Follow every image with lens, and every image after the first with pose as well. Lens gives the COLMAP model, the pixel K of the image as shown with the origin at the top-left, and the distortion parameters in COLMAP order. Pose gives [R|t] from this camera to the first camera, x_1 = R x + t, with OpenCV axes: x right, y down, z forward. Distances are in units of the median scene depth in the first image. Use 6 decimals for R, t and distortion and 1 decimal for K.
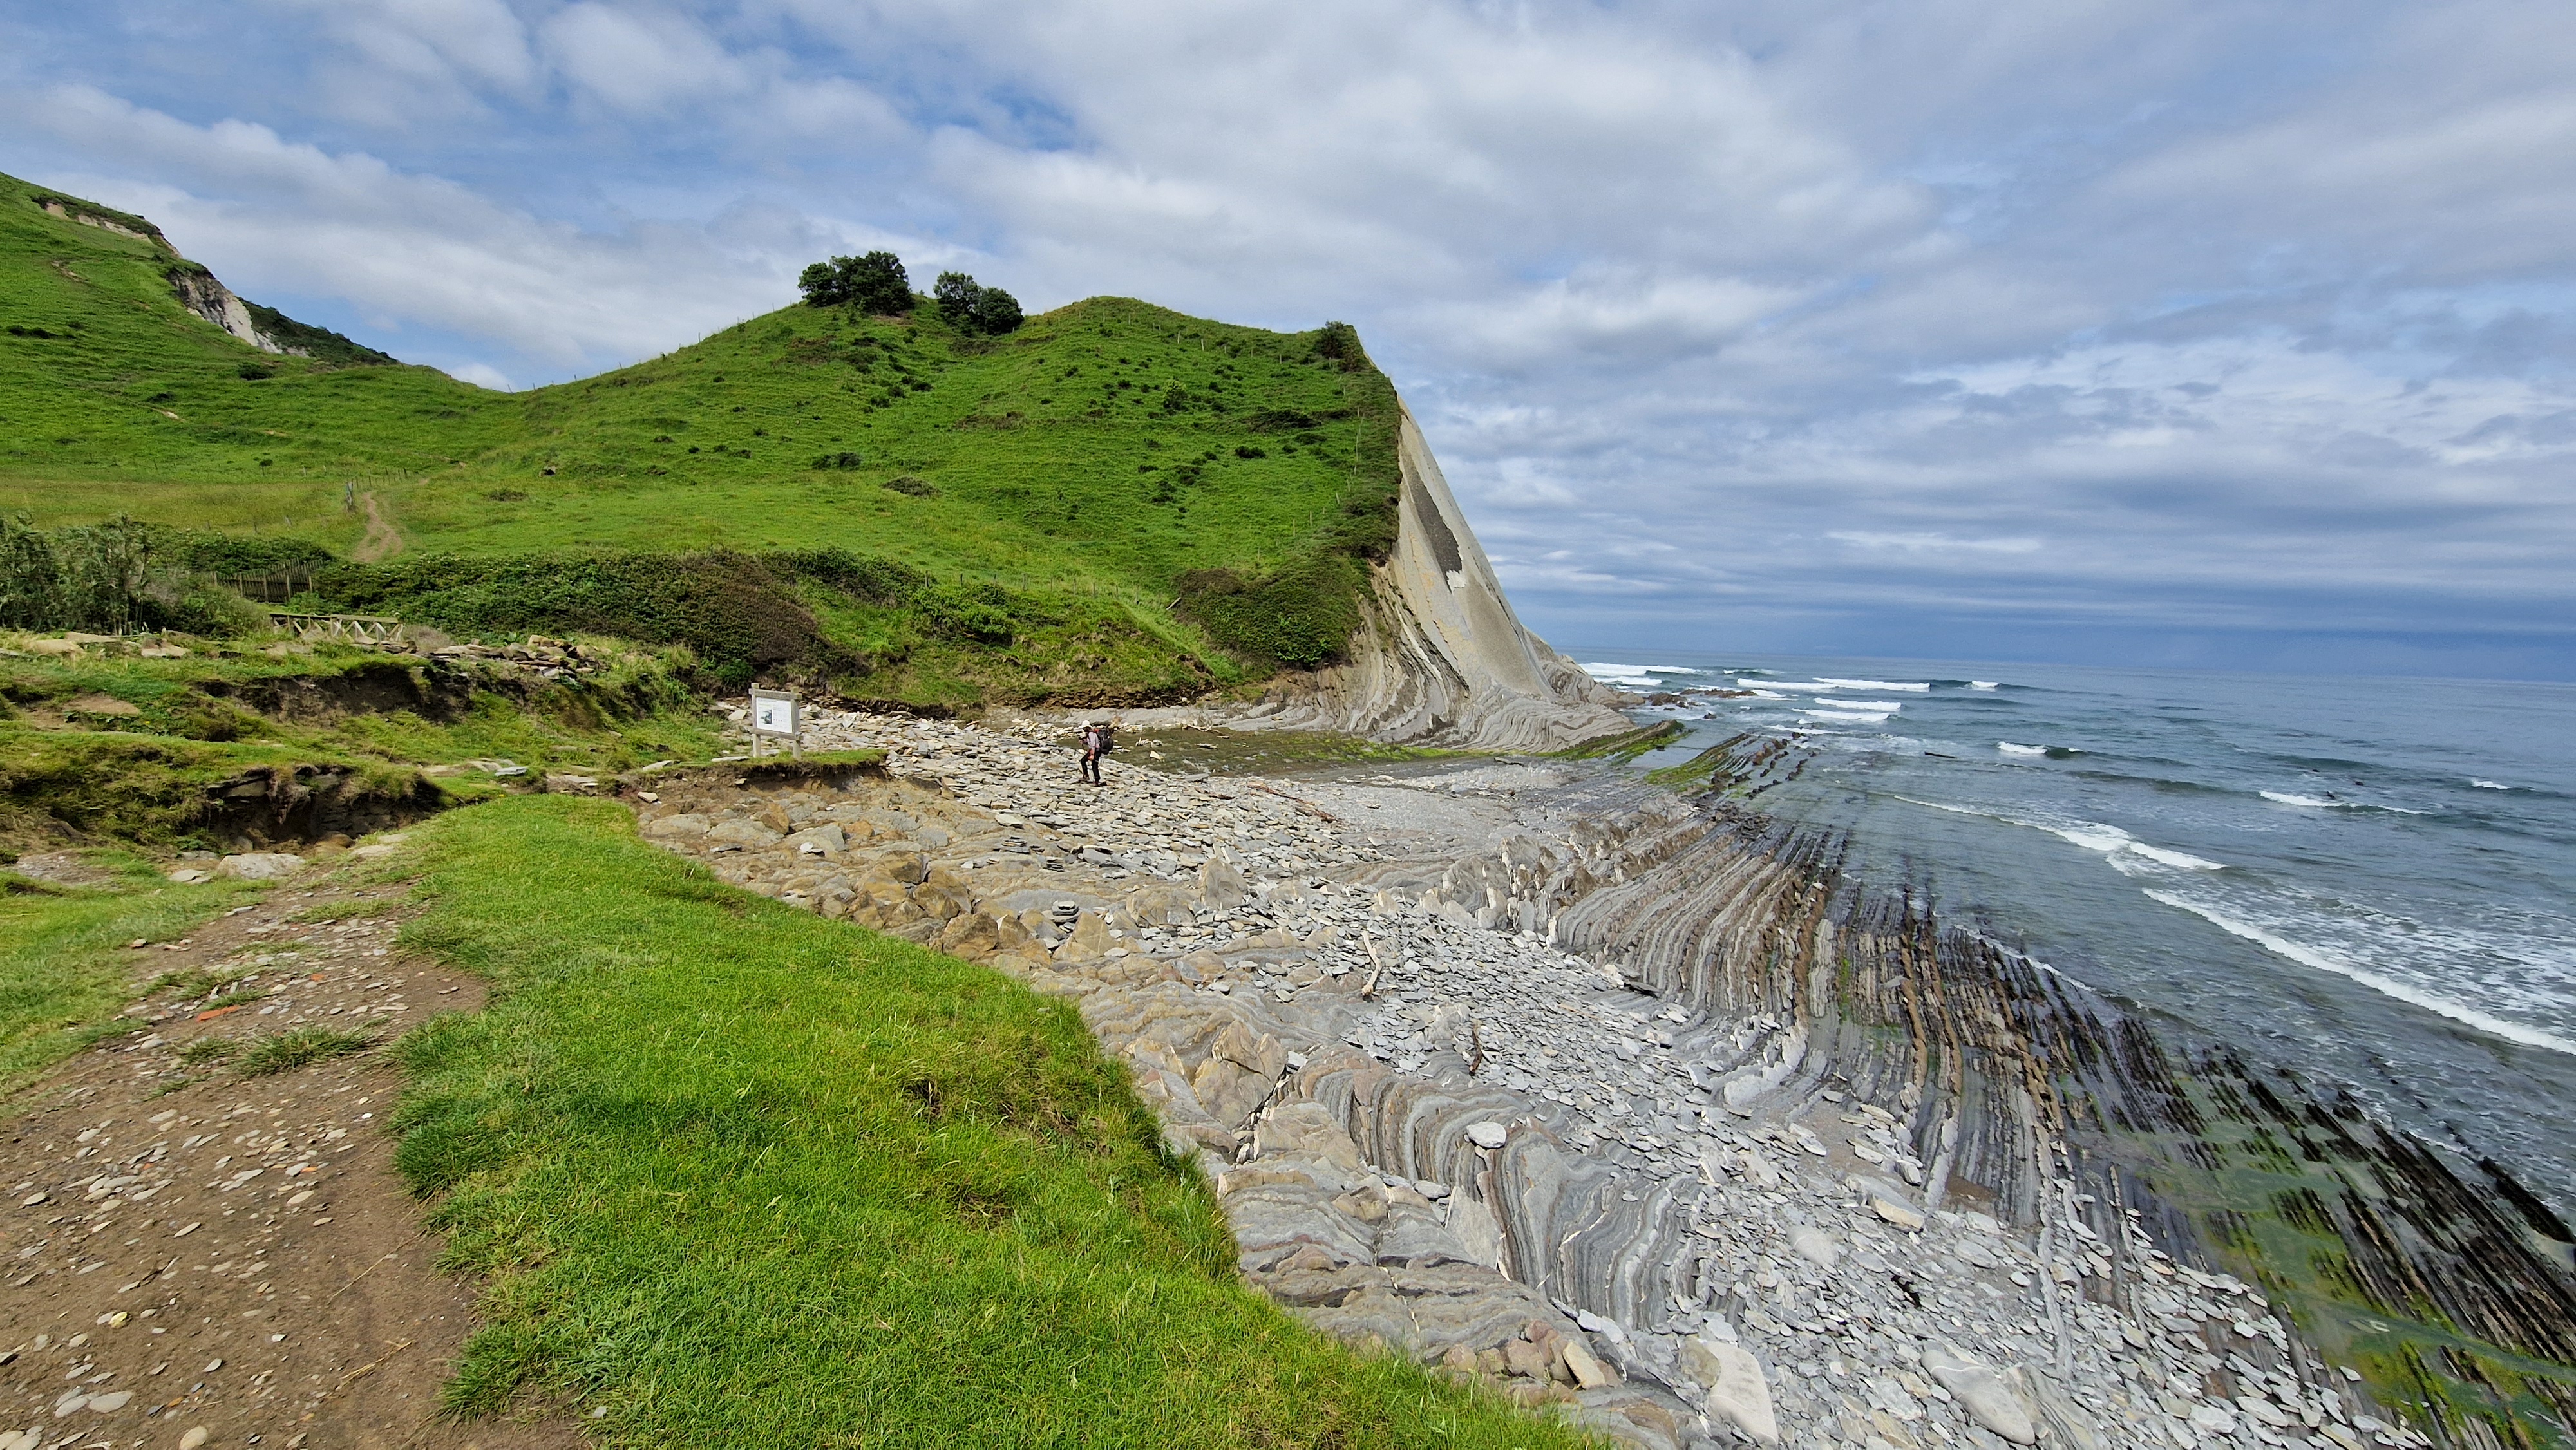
lens RADIAL K [[1045.6, 0, 1290.4], [0, 1045.6, 745.6], [0, 0, 1]] dist [0.001914, -0.004514]
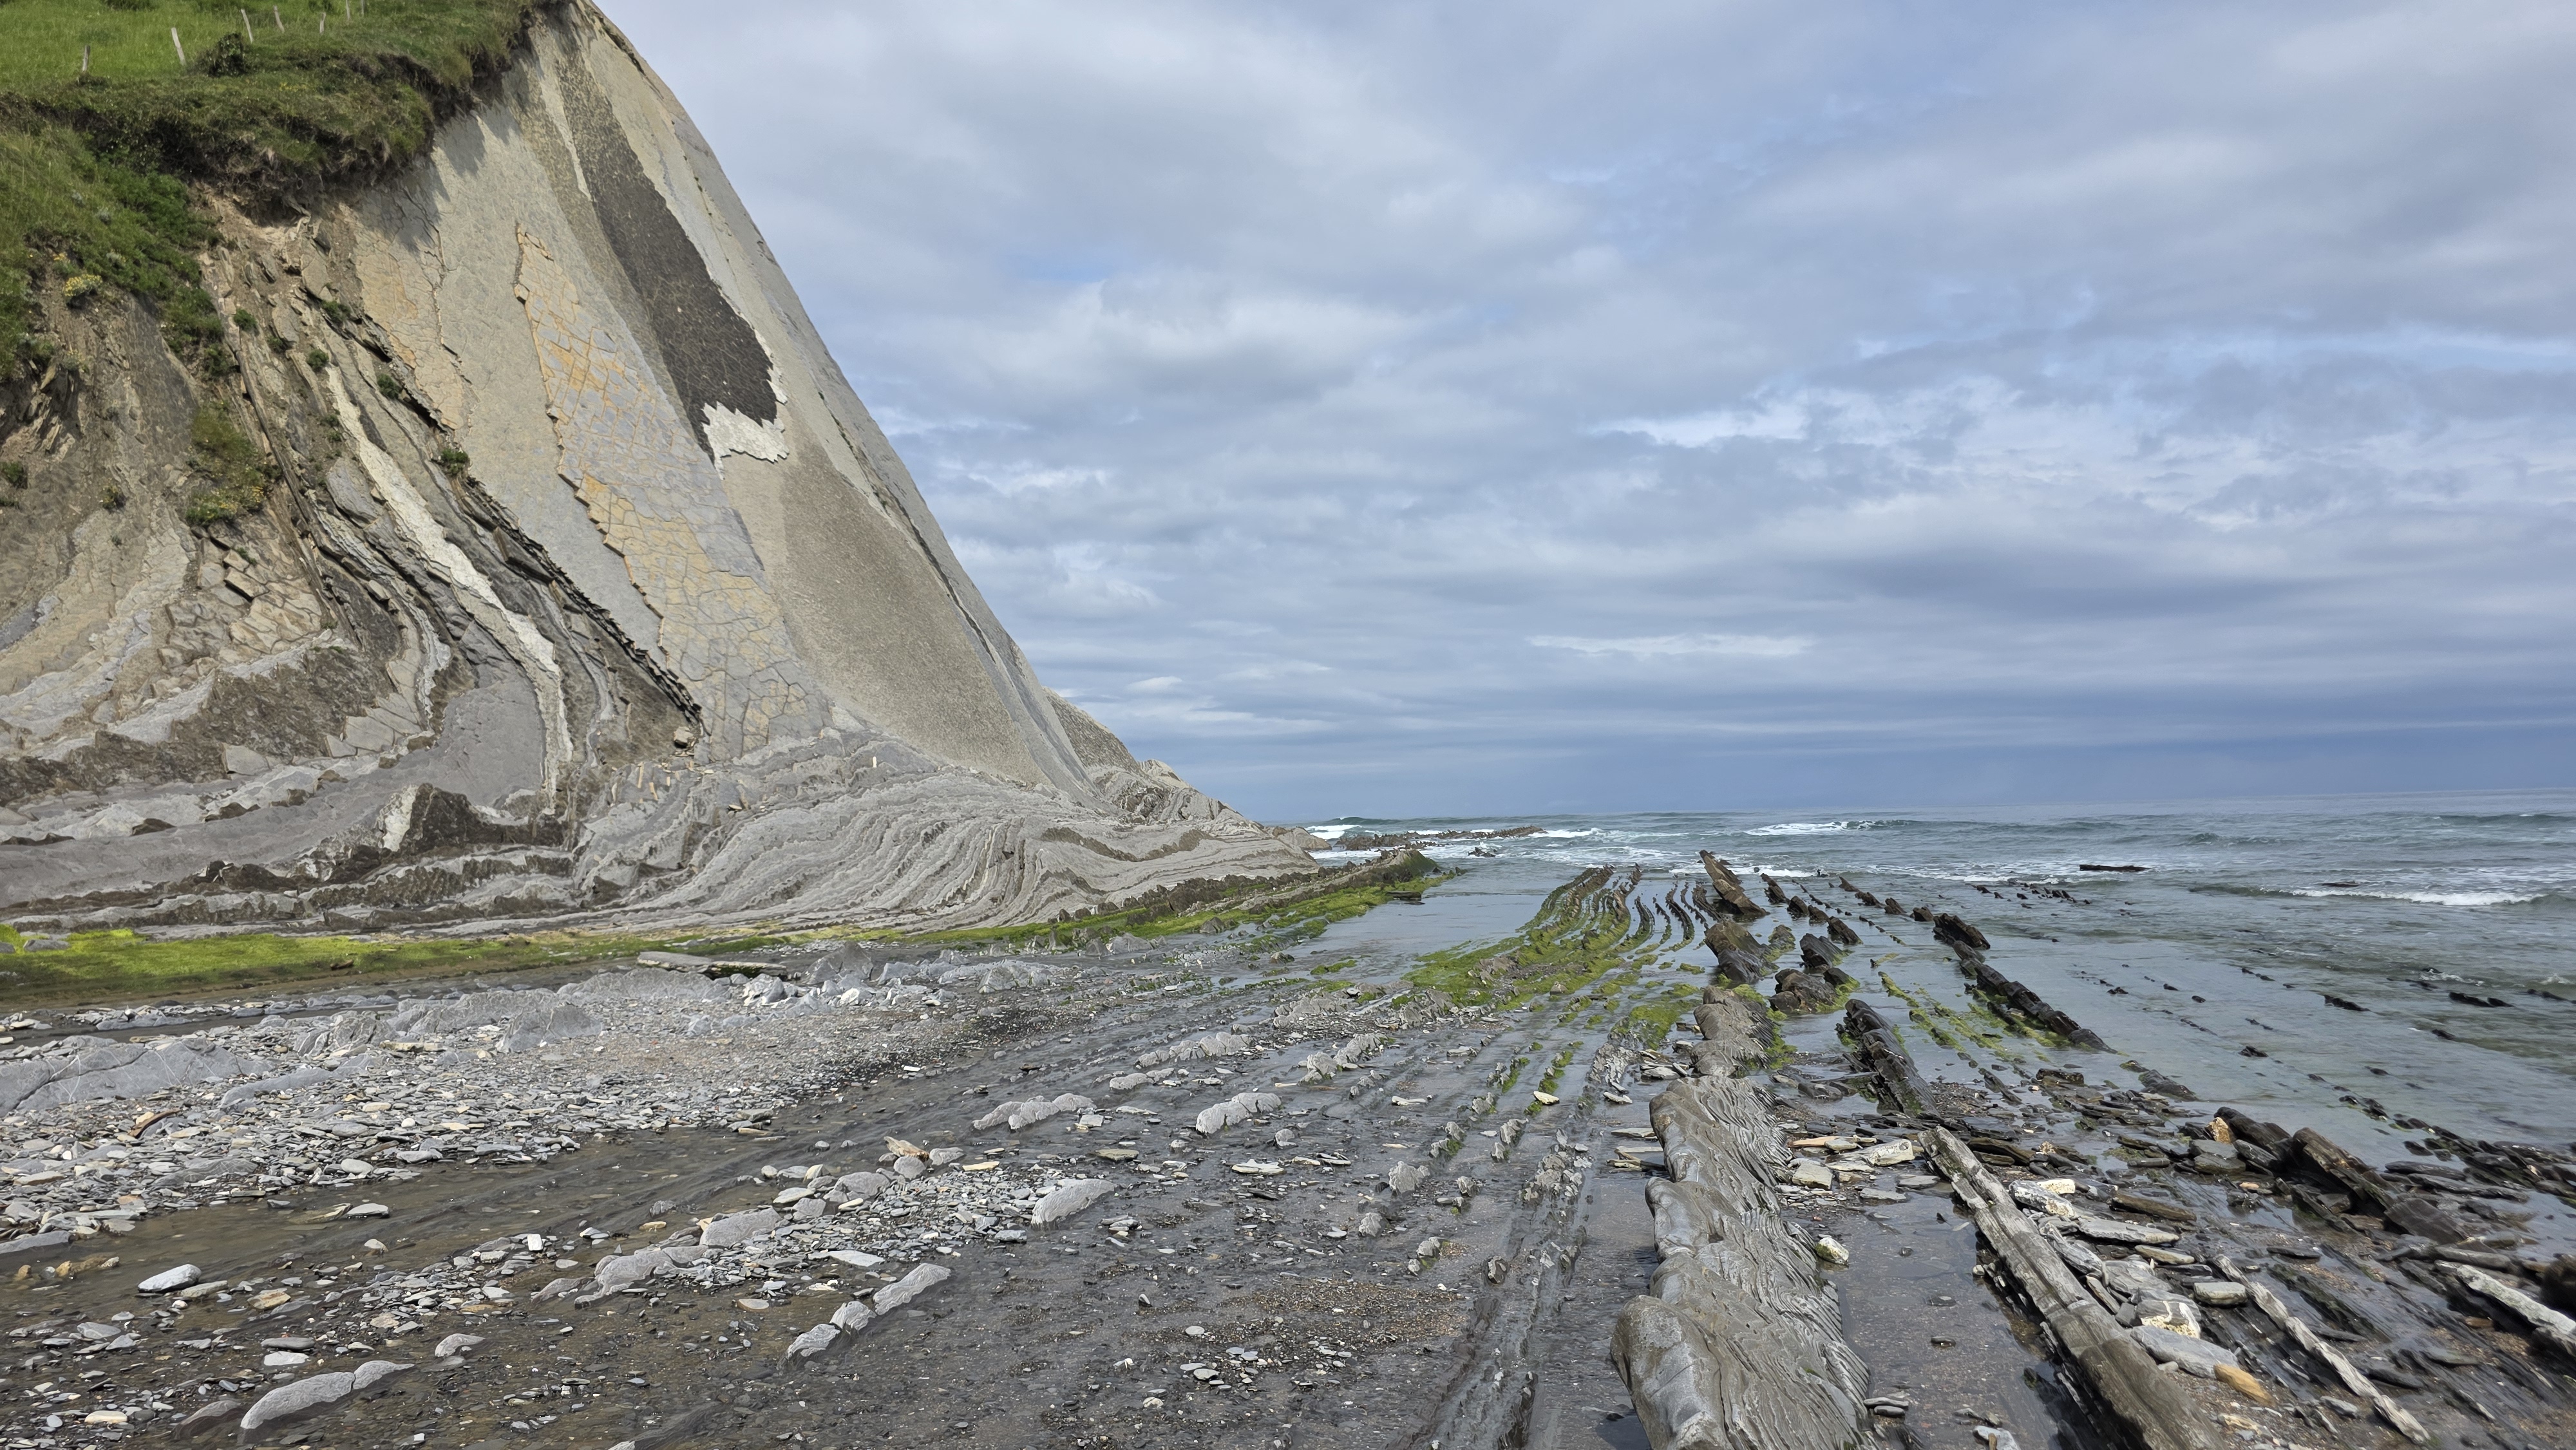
lens RADIAL K [[1680.0, 0, 1312.6], [0, 1680.0, 731.8], [0, 0, 1]] dist [0.034454, -0.037788]
pose [[0.945535, -0.045531, 0.322321, 0.254304], [0.096378, 0.984933, -0.143594, 0.032328], [-0.310927, 0.166837, 0.935676, 0.808856]]
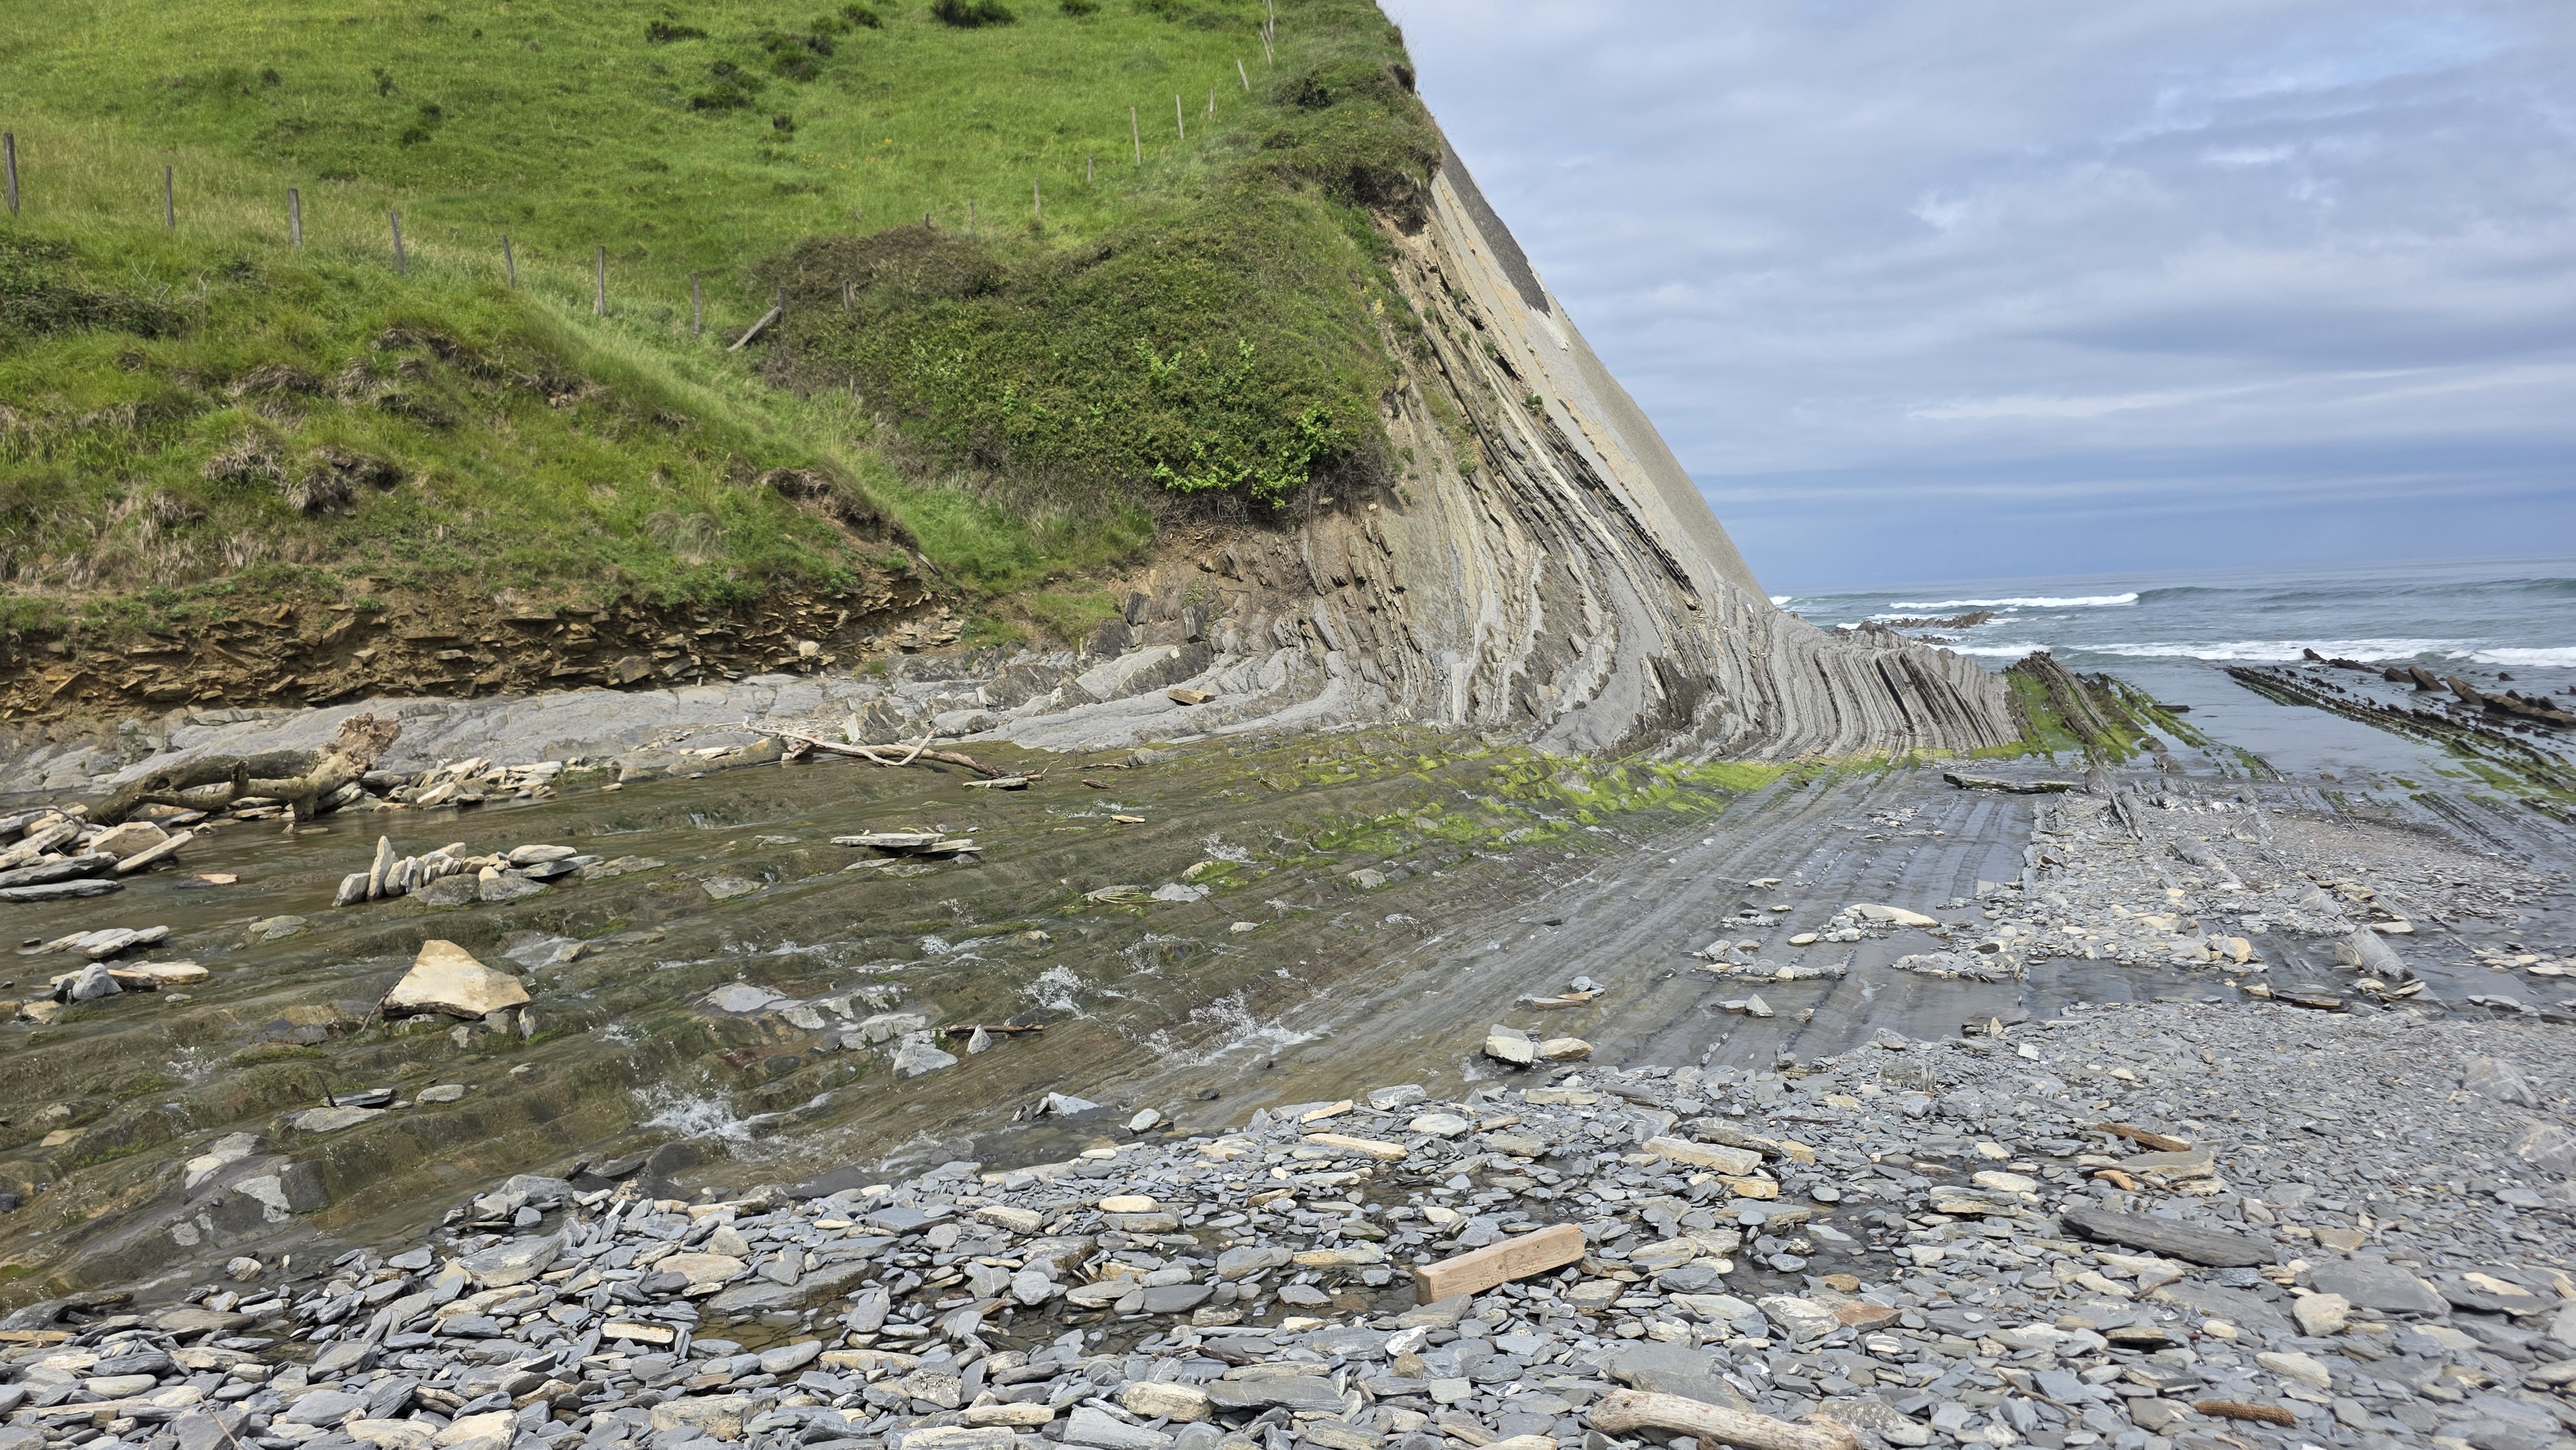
lens RADIAL K [[1680.0, 0, 1279.4], [0, 1680.0, 752.6], [0, 0, 1]] dist [0.034454, -0.037788]
pose [[0.987876, -0.090551, 0.126105, -0.050578], [0.093566, 0.995447, -0.018178, -0.003466], [-0.123885, 0.029757, 0.991850, 0.673640]]
